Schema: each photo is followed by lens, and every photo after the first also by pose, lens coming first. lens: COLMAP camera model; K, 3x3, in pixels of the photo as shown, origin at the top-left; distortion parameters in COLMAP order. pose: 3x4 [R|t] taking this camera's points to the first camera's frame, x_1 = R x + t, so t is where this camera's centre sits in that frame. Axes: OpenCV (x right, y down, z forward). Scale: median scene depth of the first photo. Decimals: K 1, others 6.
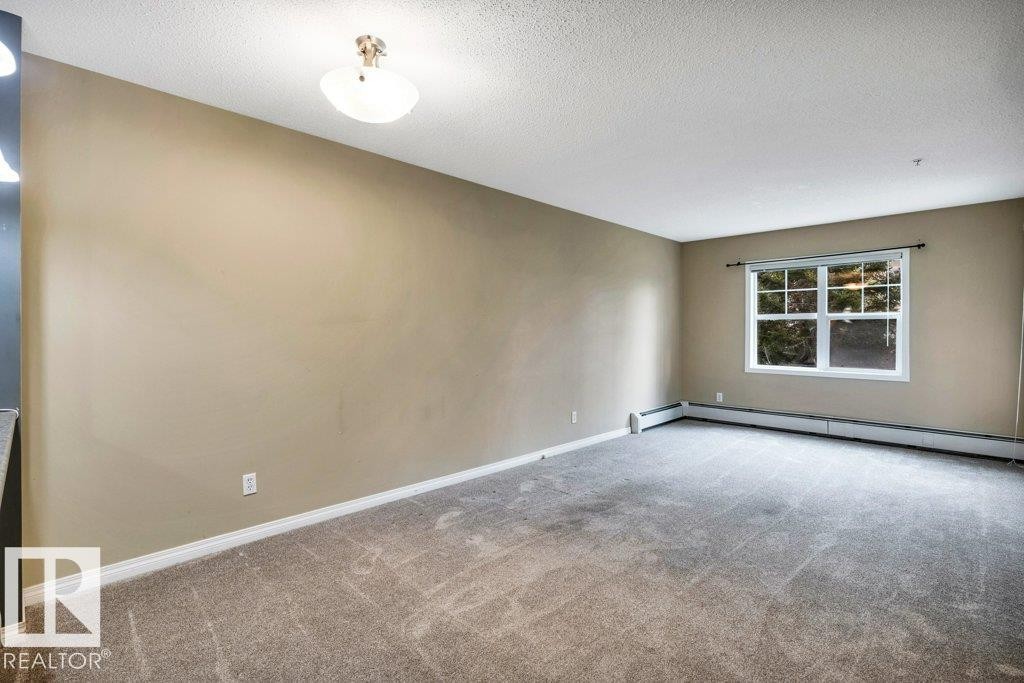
lens RADIAL K [[477.7, 0, 515.7], [0, 477.7, 331.2], [0, 0, 1]] dist [0.002482, 0.003826]
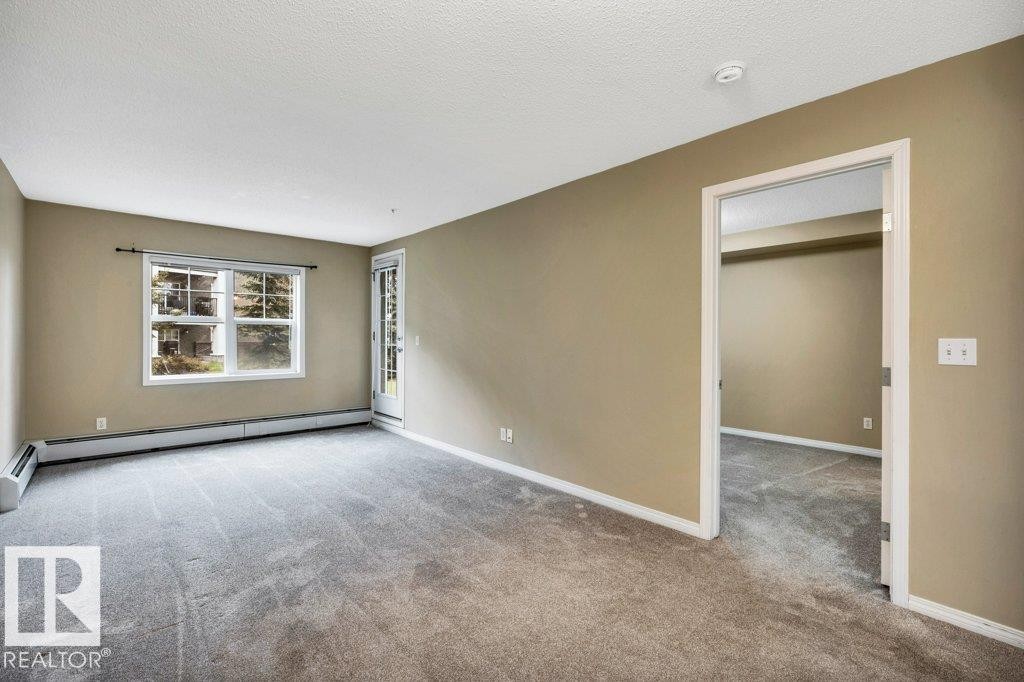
lens RADIAL K [[453.6, 0, 495.6], [0, 453.6, 339.0], [0, 0, 1]] dist [-0.002791, 0.000739]
pose [[0.097462, -0.008405, 0.995204, -0.247402], [-0.003776, 0.999954, 0.008815, -0.003417], [-0.995232, -0.004617, 0.097426, 0.363868]]
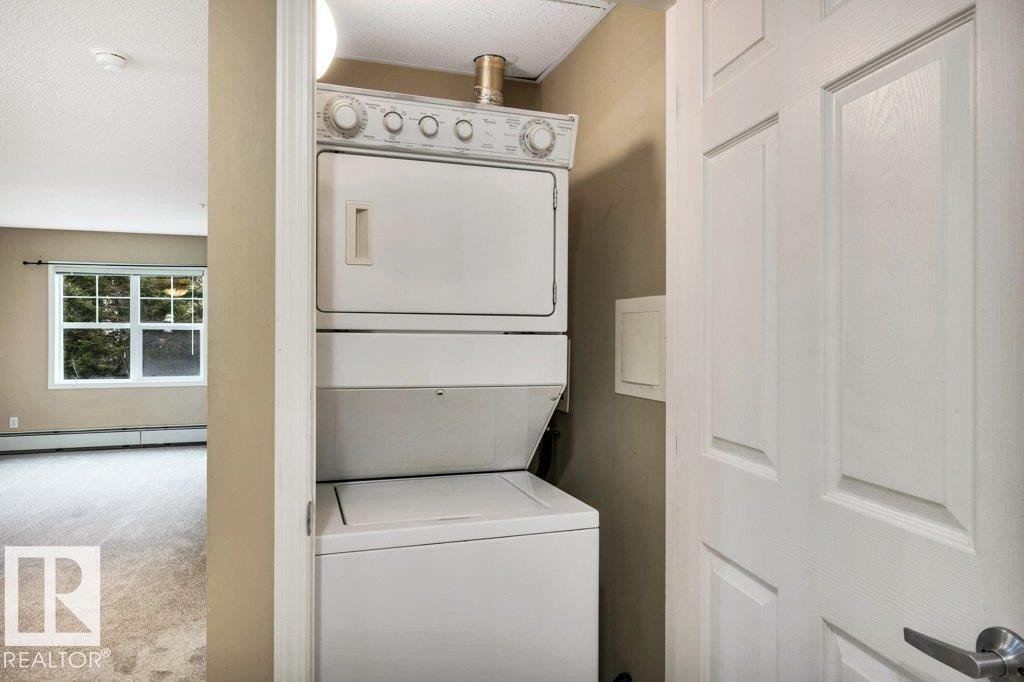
lens RADIAL K [[626.3, 0, 506.8], [0, 626.3, 337.9], [0, 0, 1]] dist [-0.005601, -0.001686]
pose [[0.466814, -0.003540, 0.884349, -0.141554], [0.001528, 0.999994, 0.003196, -0.010336], [-0.884354, -0.000141, 0.466816, -0.280923]]
